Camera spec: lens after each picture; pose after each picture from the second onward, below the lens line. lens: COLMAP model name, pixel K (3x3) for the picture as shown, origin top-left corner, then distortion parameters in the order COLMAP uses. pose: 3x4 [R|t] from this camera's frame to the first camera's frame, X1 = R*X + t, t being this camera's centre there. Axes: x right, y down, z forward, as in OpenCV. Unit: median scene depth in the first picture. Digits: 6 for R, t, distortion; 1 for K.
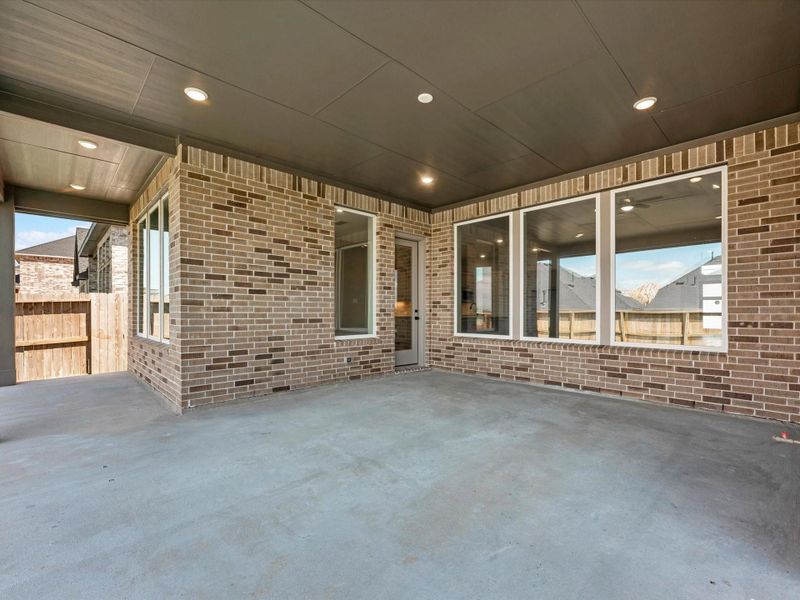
lens RADIAL K [[367.8, 0, 399.9], [0, 367.8, 312.8], [0, 0, 1]] dist [0.000215, -0.002640]
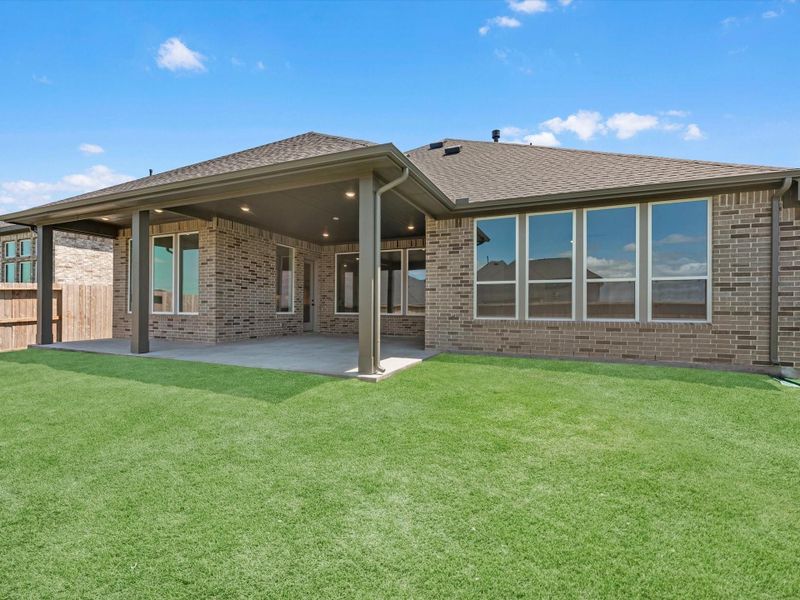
lens RADIAL K [[367.8, 0, 401.9], [0, 367.8, 305.3], [0, 0, 1]] dist [0.000215, -0.002640]
pose [[0.920231, 0.010963, 0.391222, -0.285868], [-0.006054, 0.999887, -0.013777, 0.045356], [-0.391329, 0.010309, 0.920193, -0.891829]]
